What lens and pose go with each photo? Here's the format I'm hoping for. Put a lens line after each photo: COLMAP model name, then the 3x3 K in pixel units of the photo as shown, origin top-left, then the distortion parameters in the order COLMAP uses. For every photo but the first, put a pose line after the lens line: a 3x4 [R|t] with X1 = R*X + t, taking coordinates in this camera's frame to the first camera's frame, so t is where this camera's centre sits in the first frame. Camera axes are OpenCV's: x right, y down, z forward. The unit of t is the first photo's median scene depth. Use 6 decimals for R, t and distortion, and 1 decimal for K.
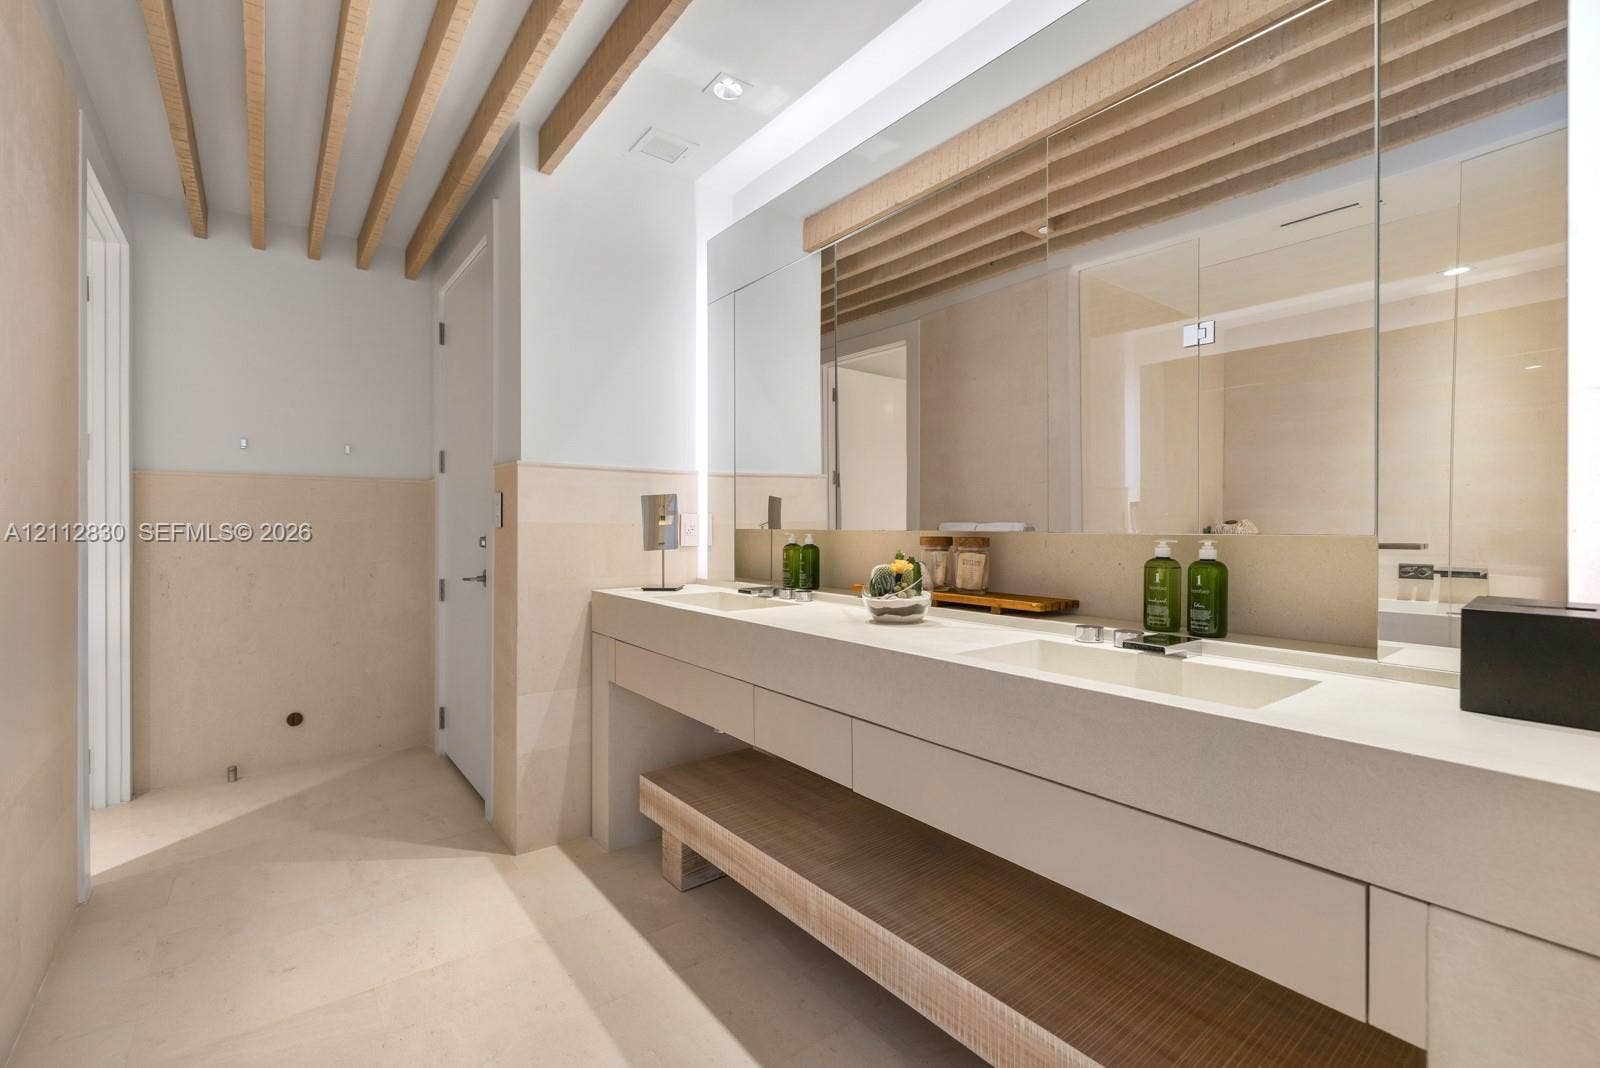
lens RADIAL K [[697.0, 0, 786.8], [0, 697.0, 527.5], [0, 0, 1]] dist [0.001112, 0.000111]
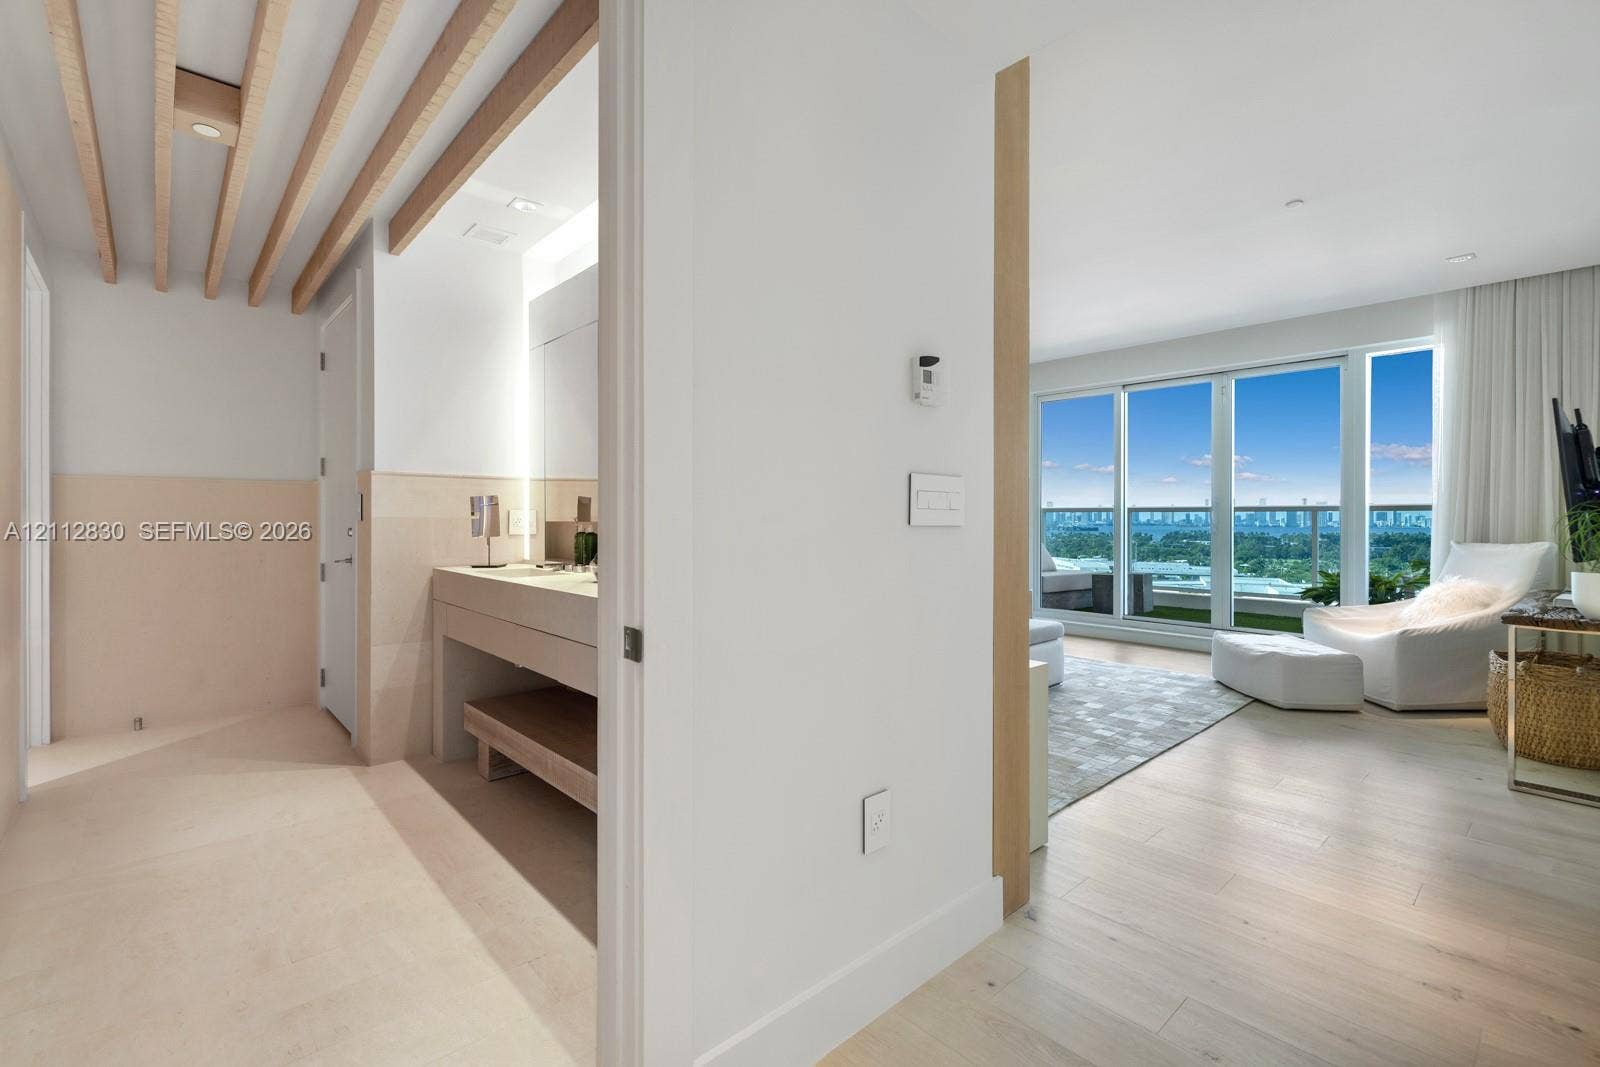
lens RADIAL K [[709.3, 0, 797.7], [0, 709.3, 518.7], [0, 0, 1]] dist [-0.000821, -0.000355]
pose [[0.995881, -0.001774, 0.090651, 0.289034], [0.001965, 0.999996, -0.002011, 0.000291], [-0.090647, 0.002180, 0.995881, -0.405585]]
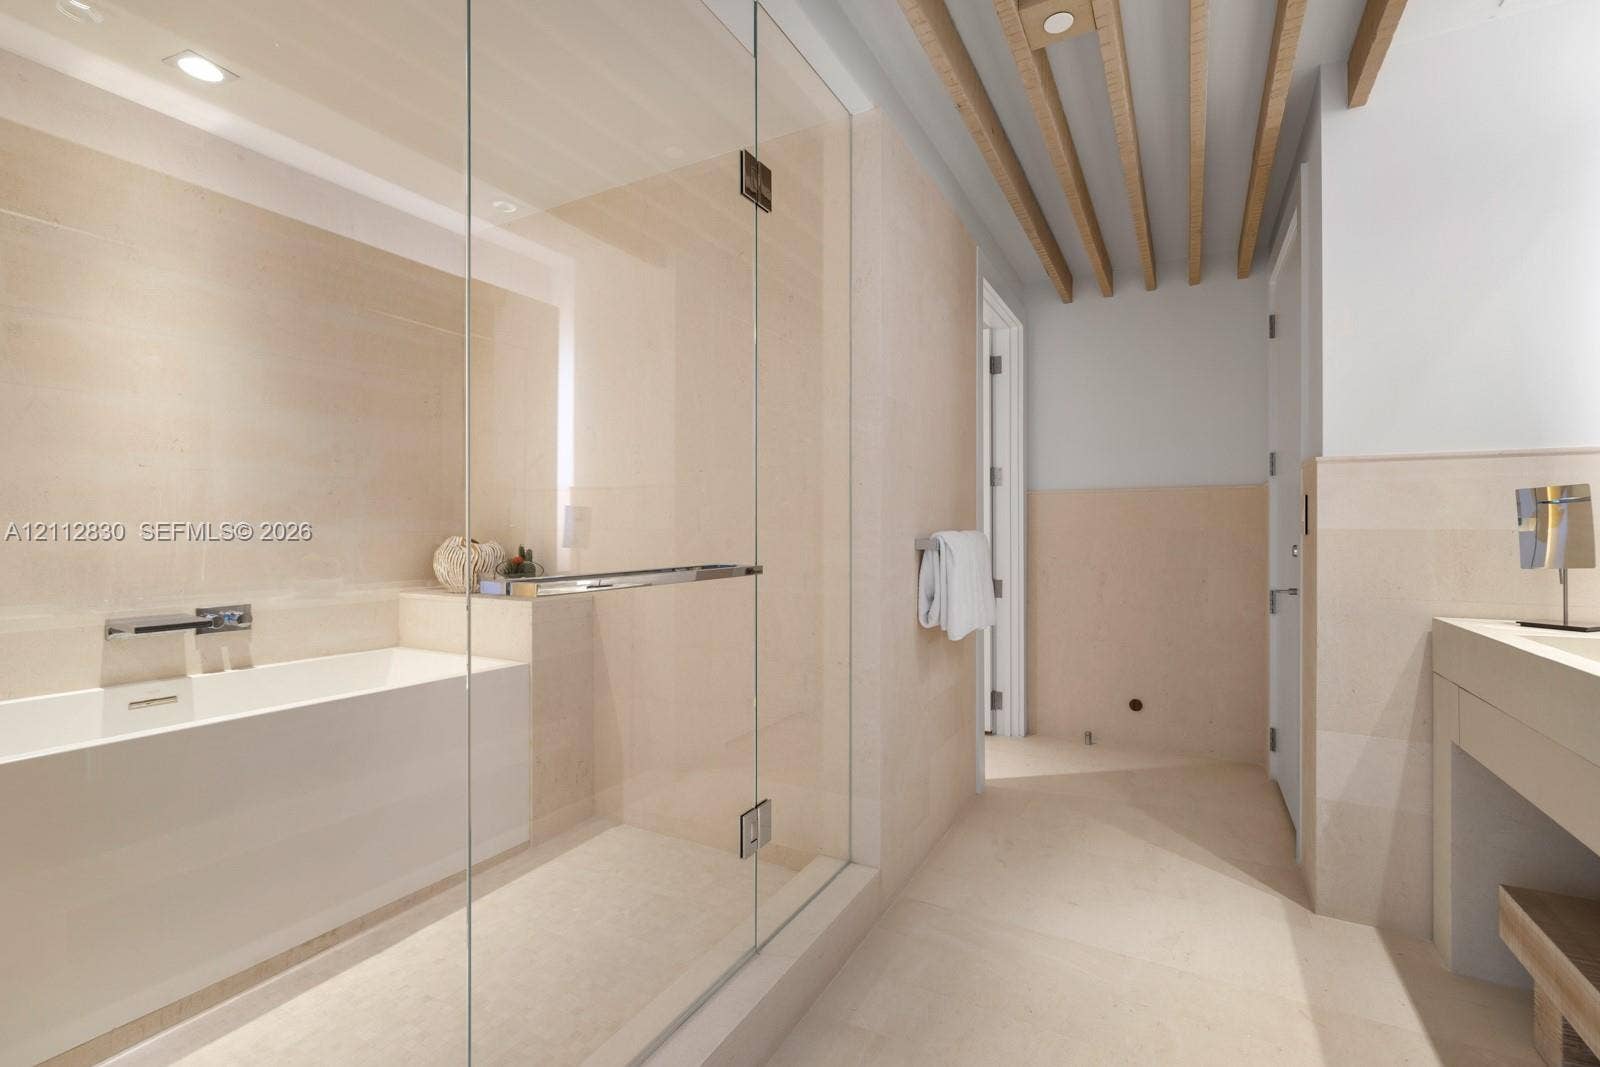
lens RADIAL K [[703.9, 0, 800.0], [0, 703.9, 533.5], [0, 0, 1]] dist [0.002227, 0.000646]
pose [[0.405329, -0.000808, -0.914170, 0.144830], [-0.001506, 0.999998, -0.001551, 0.000916], [0.914170, 0.002005, 0.405327, 0.057563]]
